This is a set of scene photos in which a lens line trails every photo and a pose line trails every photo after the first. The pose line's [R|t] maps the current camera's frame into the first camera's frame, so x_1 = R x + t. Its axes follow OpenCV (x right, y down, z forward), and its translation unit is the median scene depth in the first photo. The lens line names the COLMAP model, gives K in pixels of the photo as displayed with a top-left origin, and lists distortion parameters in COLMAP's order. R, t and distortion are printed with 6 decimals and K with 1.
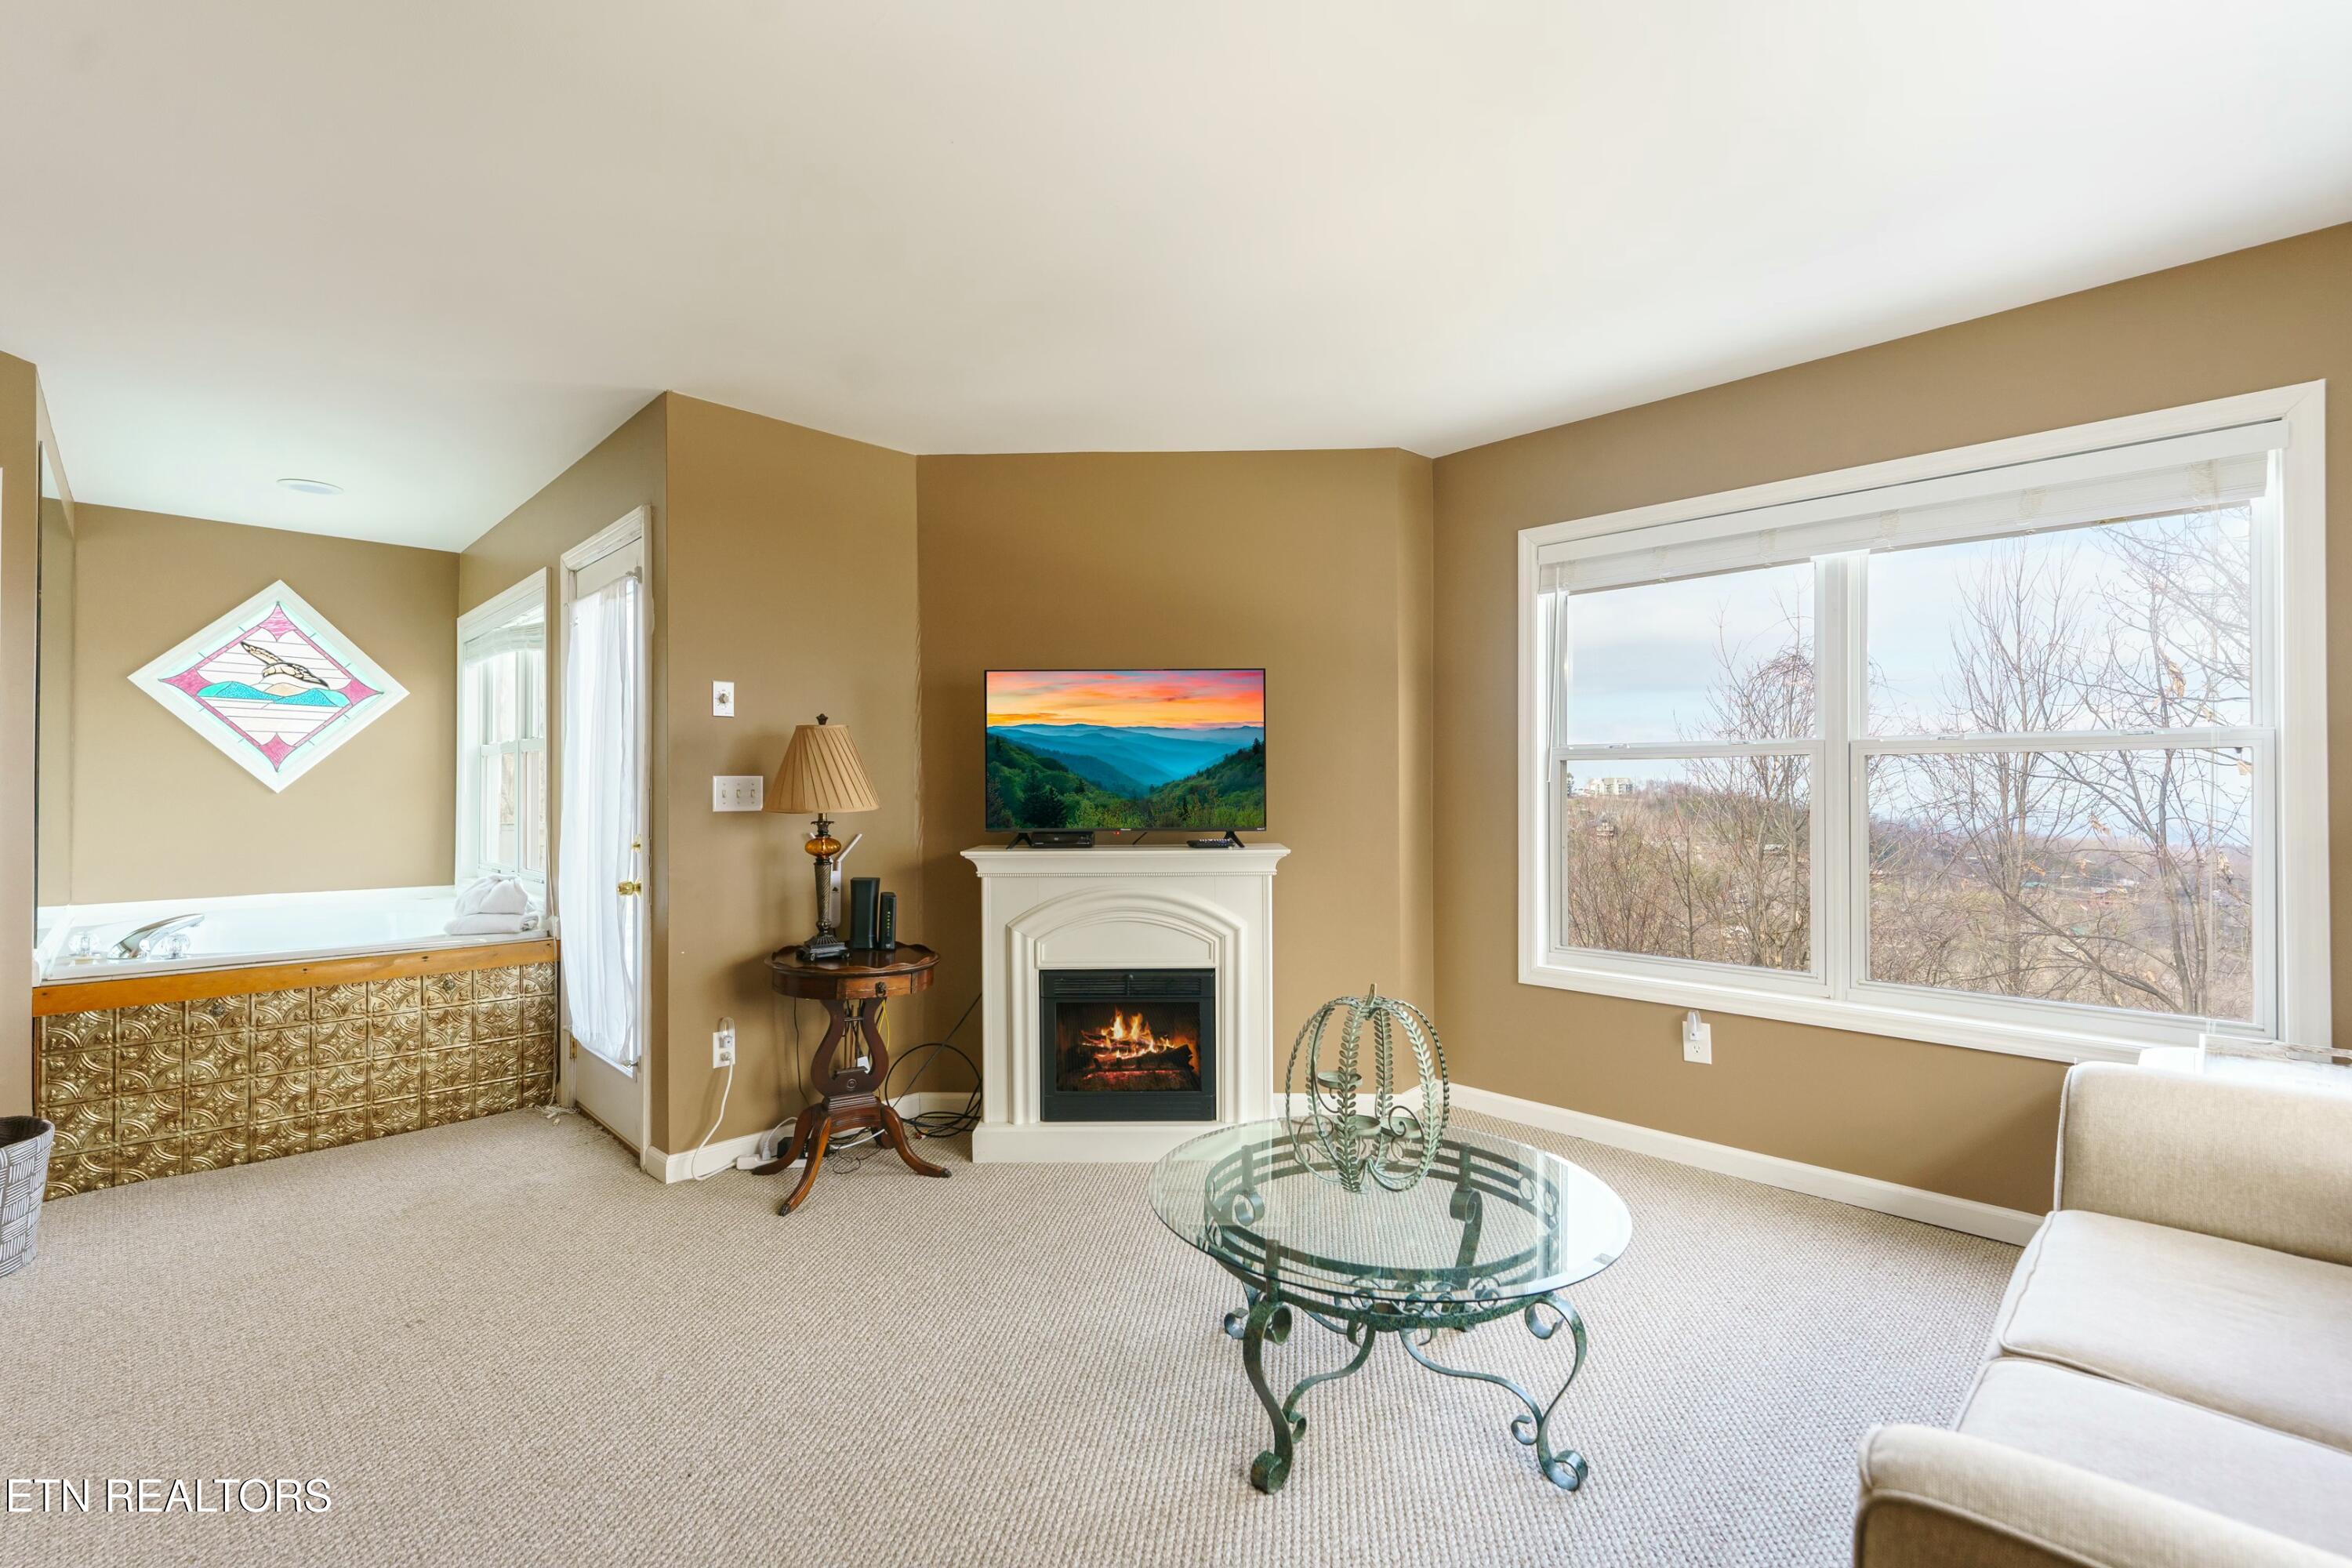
lens RADIAL K [[1053.0, 0, 1176.0], [0, 1053.0, 780.1], [0, 0, 1]] dist [-0.000327, 0.001054]
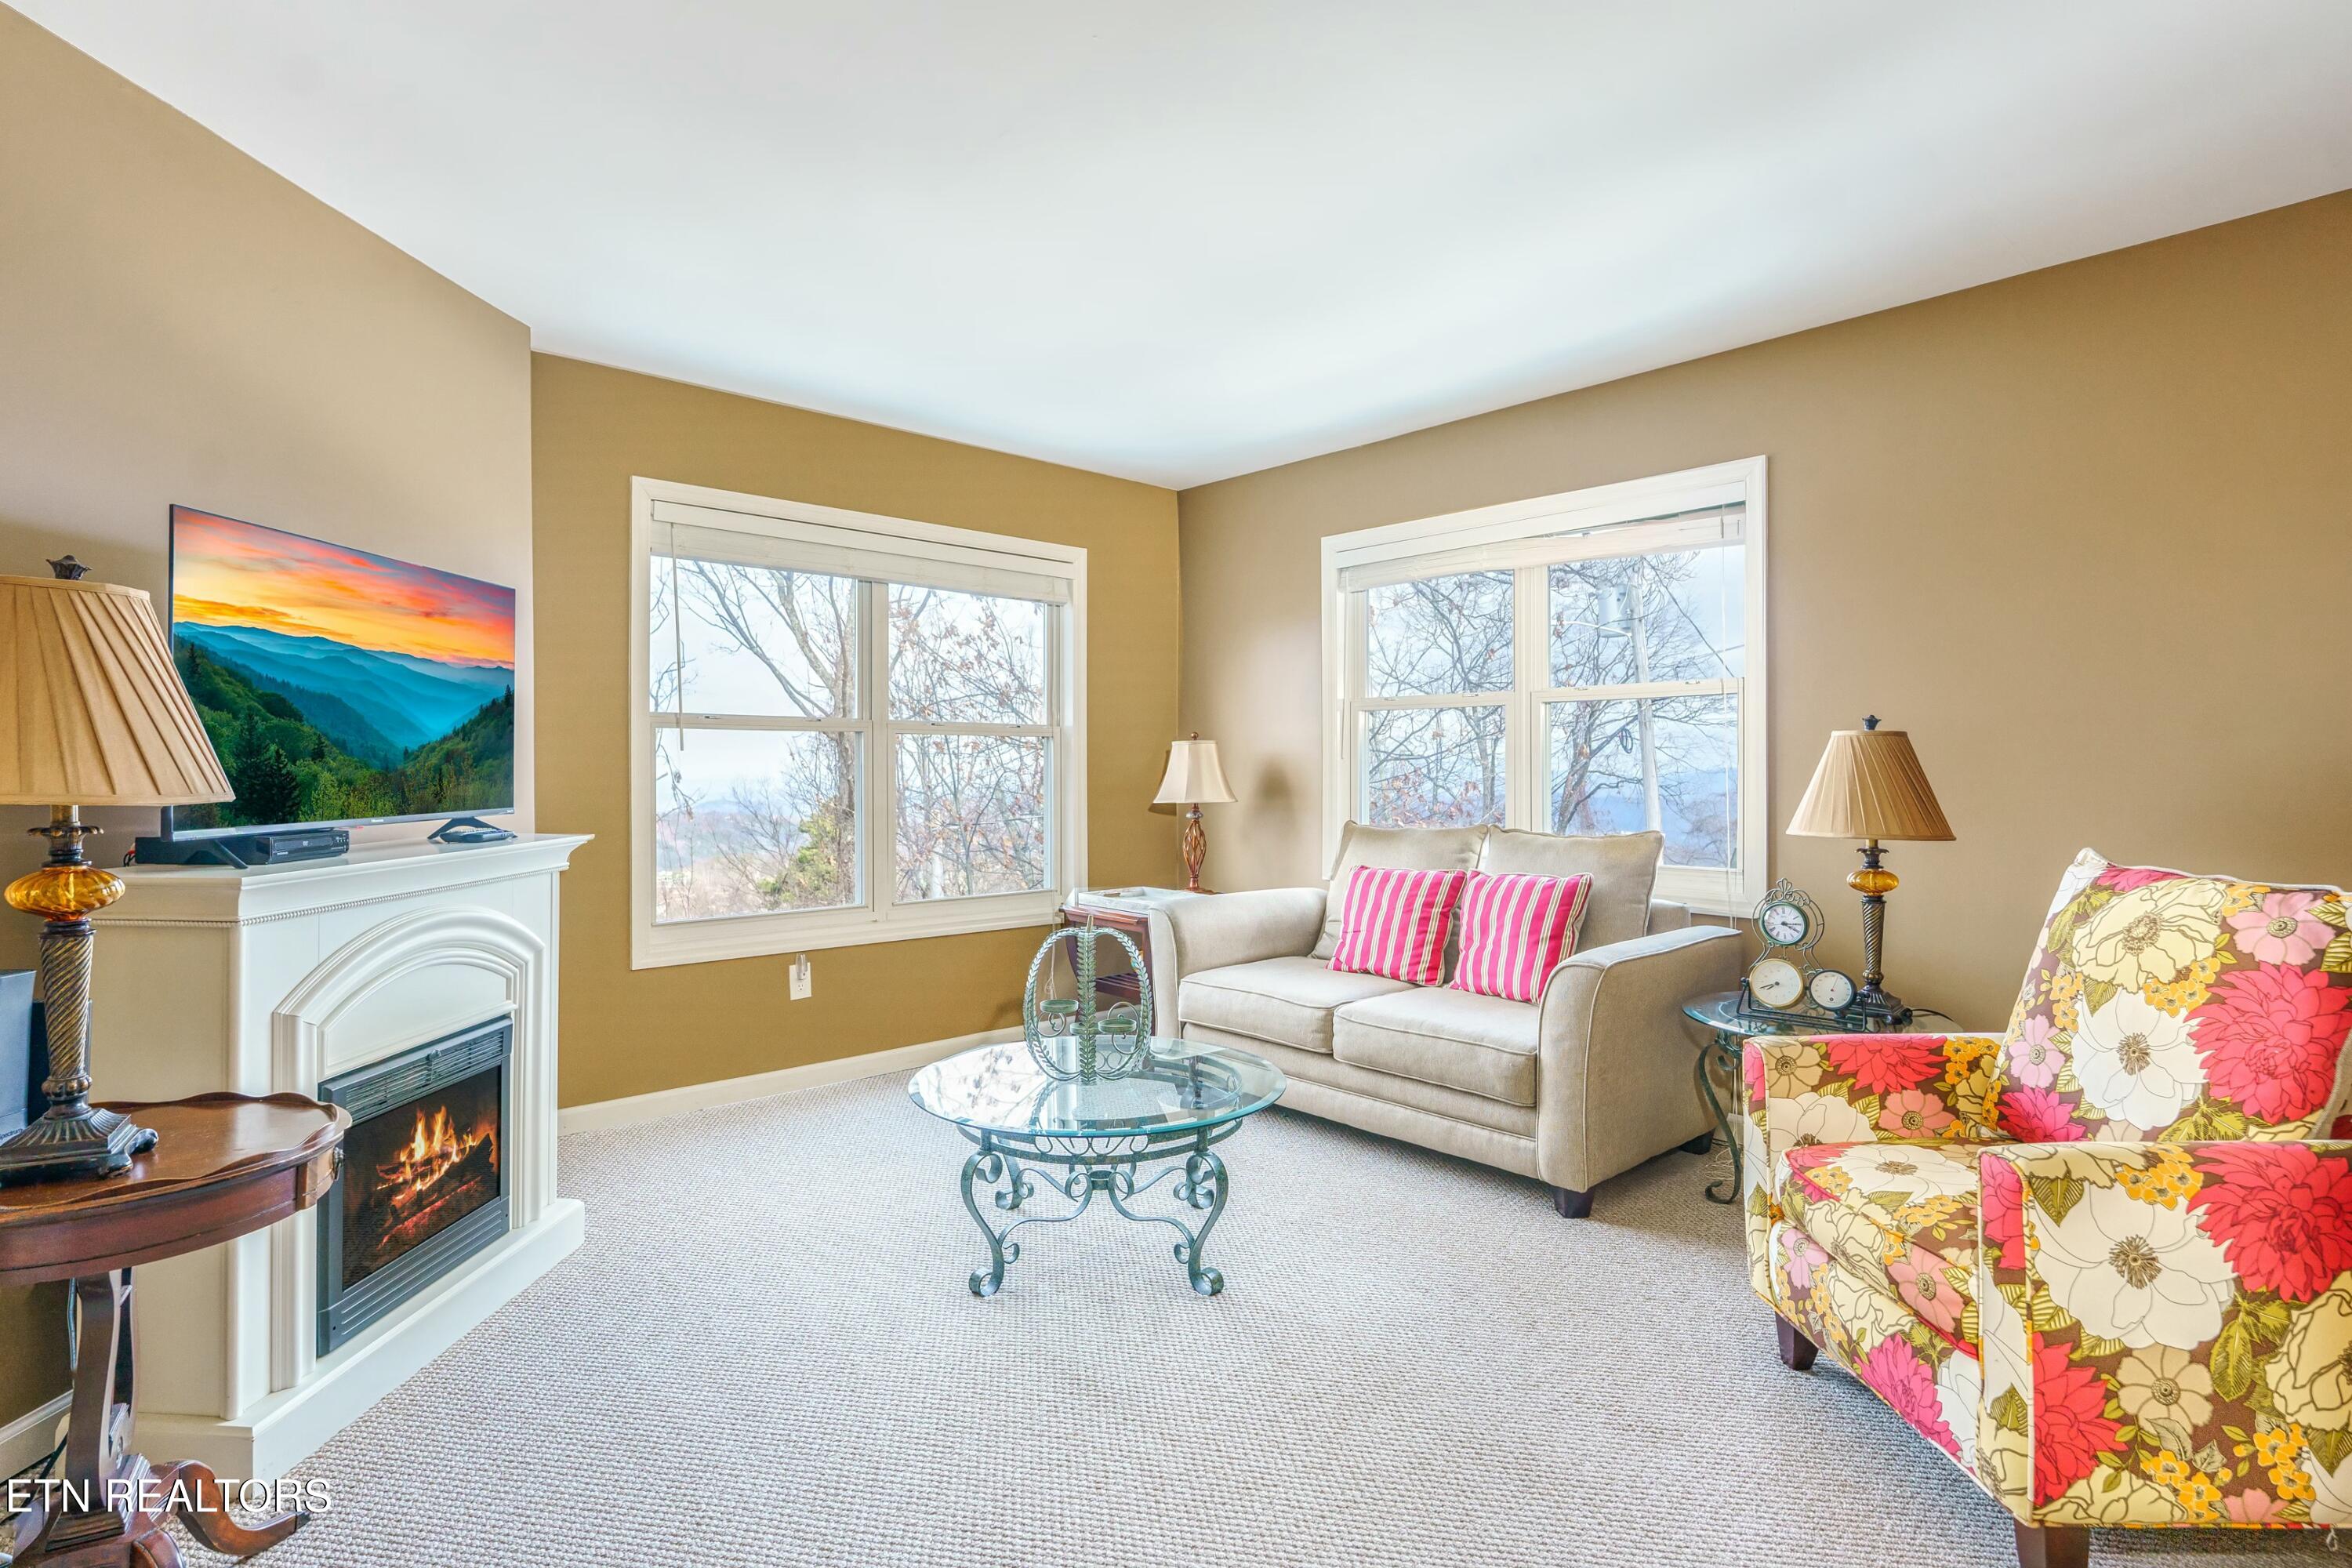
lens RADIAL K [[1178.8, 0, 1170.1], [0, 1178.8, 757.5], [0, 0, 1]] dist [-0.001973, 0.000732]
pose [[0.022367, 0.007891, 0.999719, -0.711899], [-0.009533, 0.999925, -0.007680, 0.011647], [-0.999704, -0.009358, 0.022441, 0.530885]]
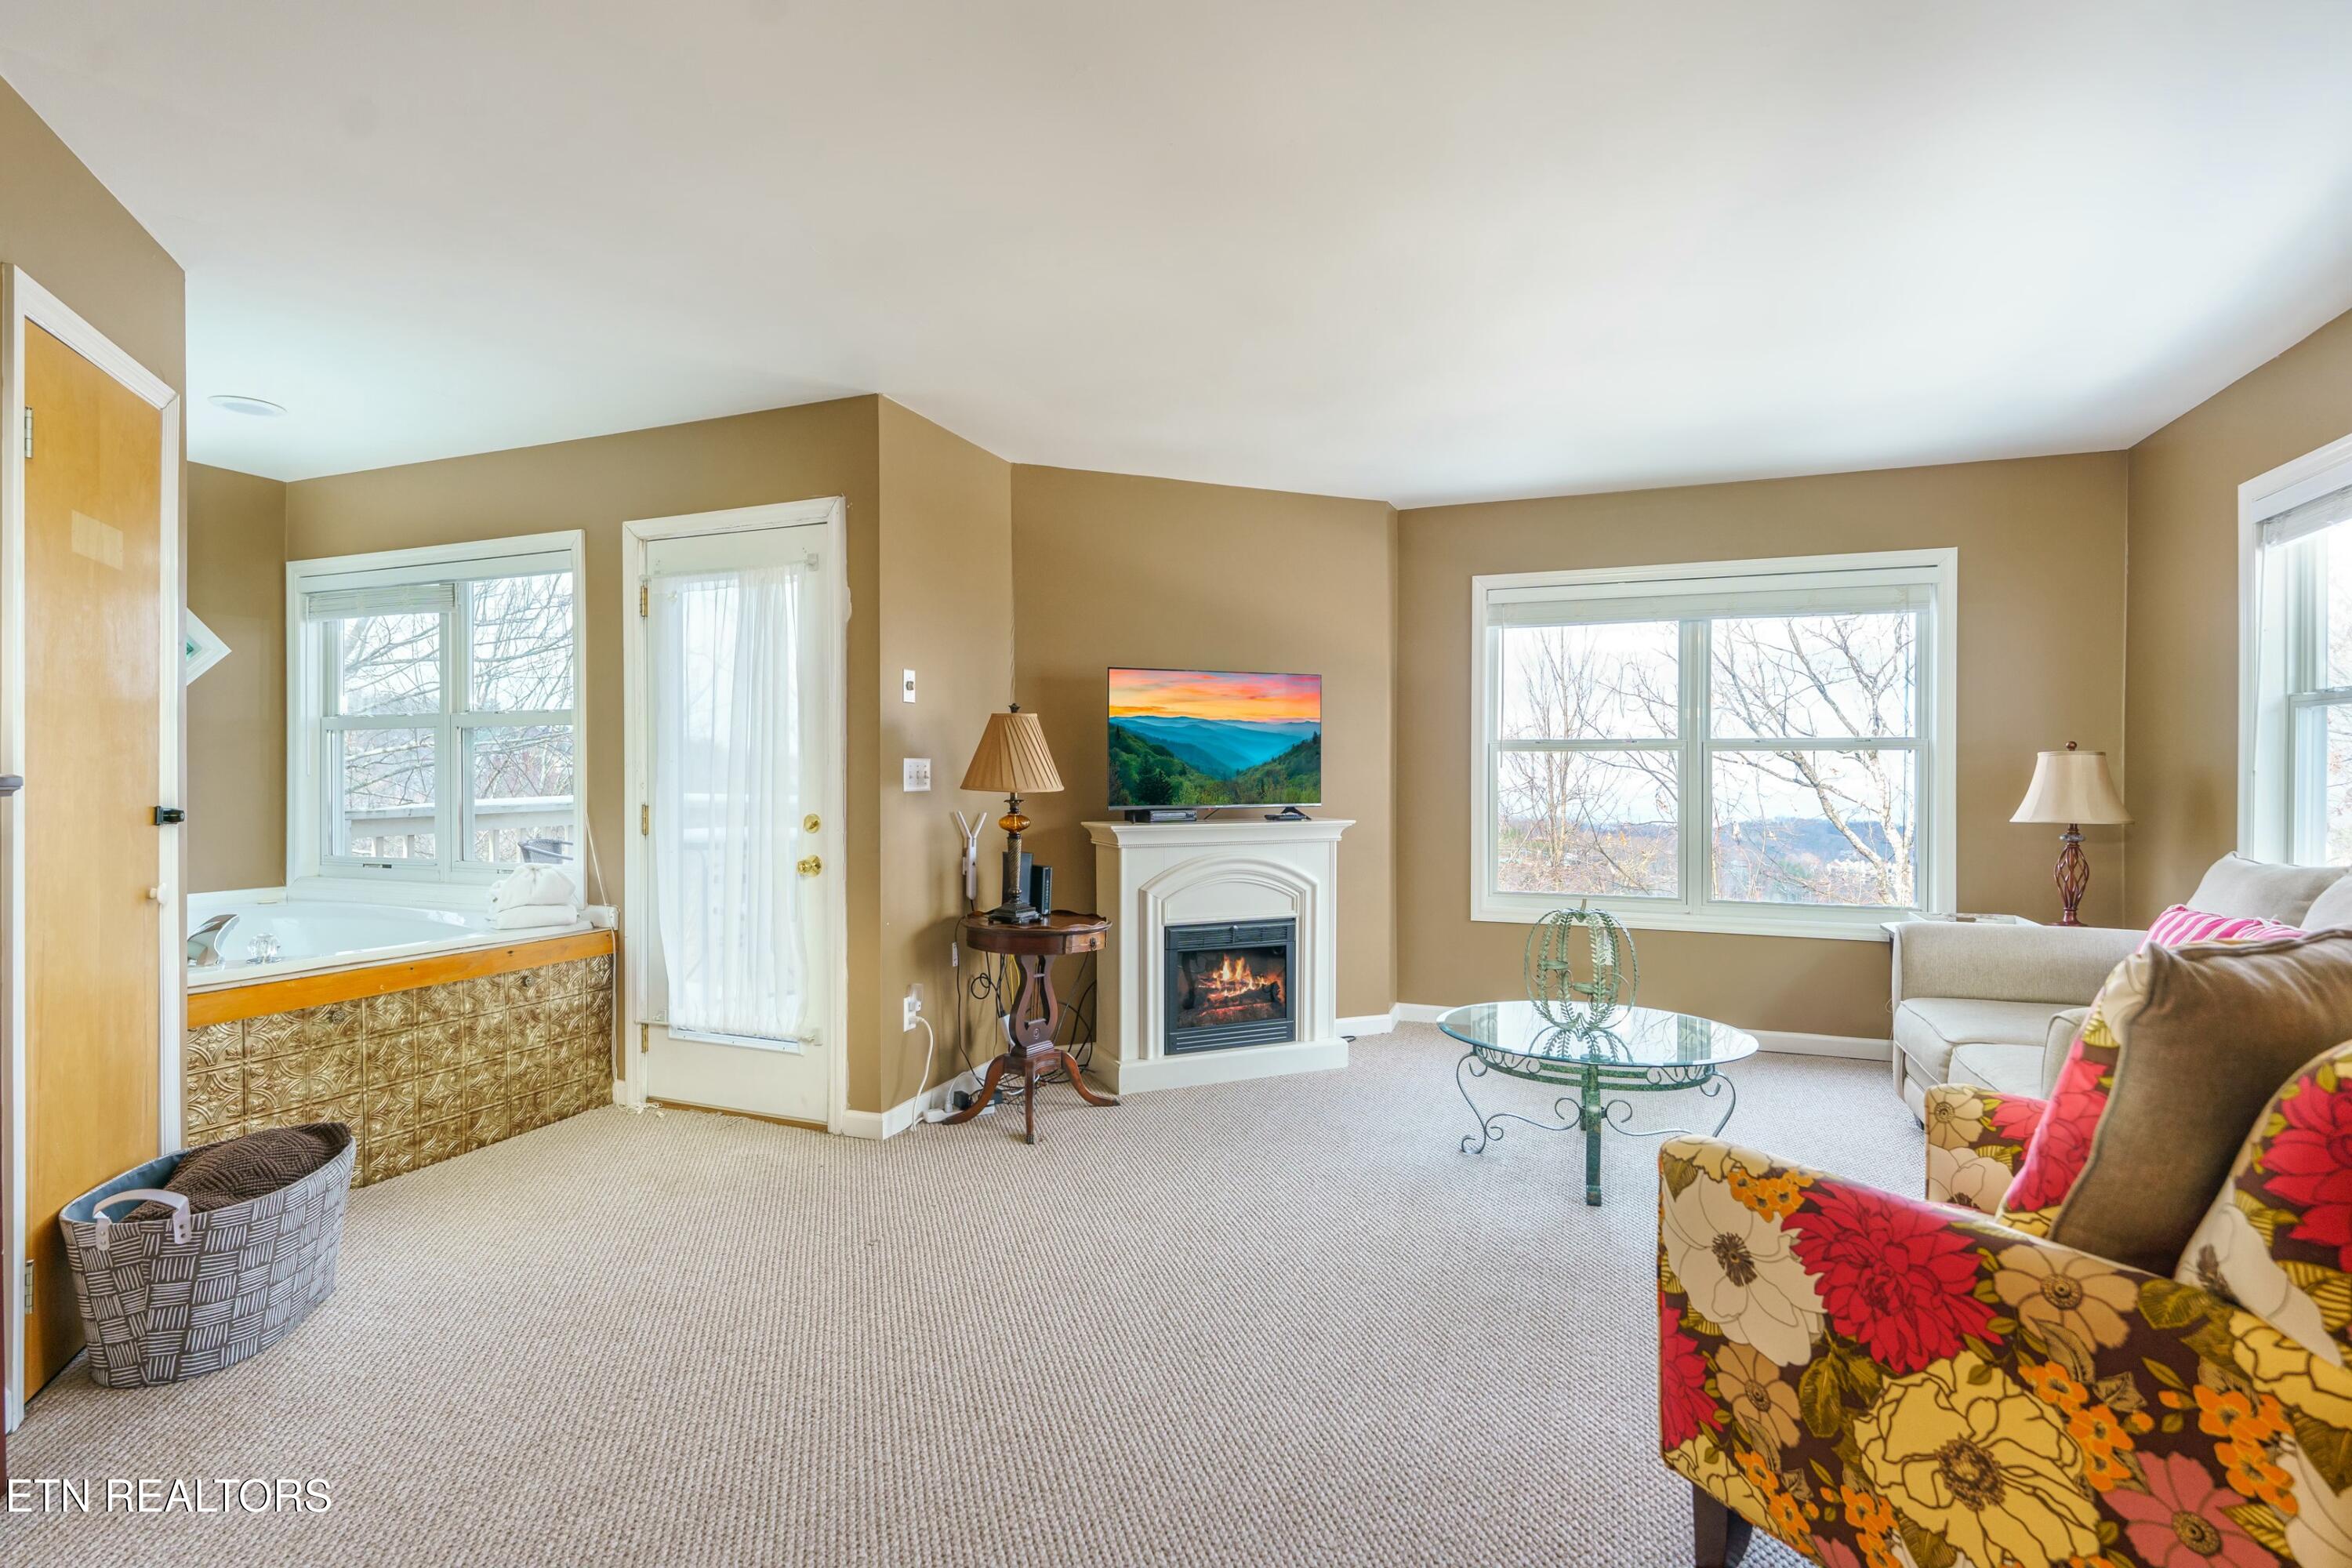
lens RADIAL K [[1178.8, 0, 1168.2], [0, 1178.8, 775.8], [0, 0, 1]] dist [-0.001973, 0.000732]
pose [[0.910375, 0.002713, 0.413776, -0.650115], [-0.006623, 0.999946, 0.008015, 0.002368], [-0.413732, -0.010037, 0.910343, -0.187245]]
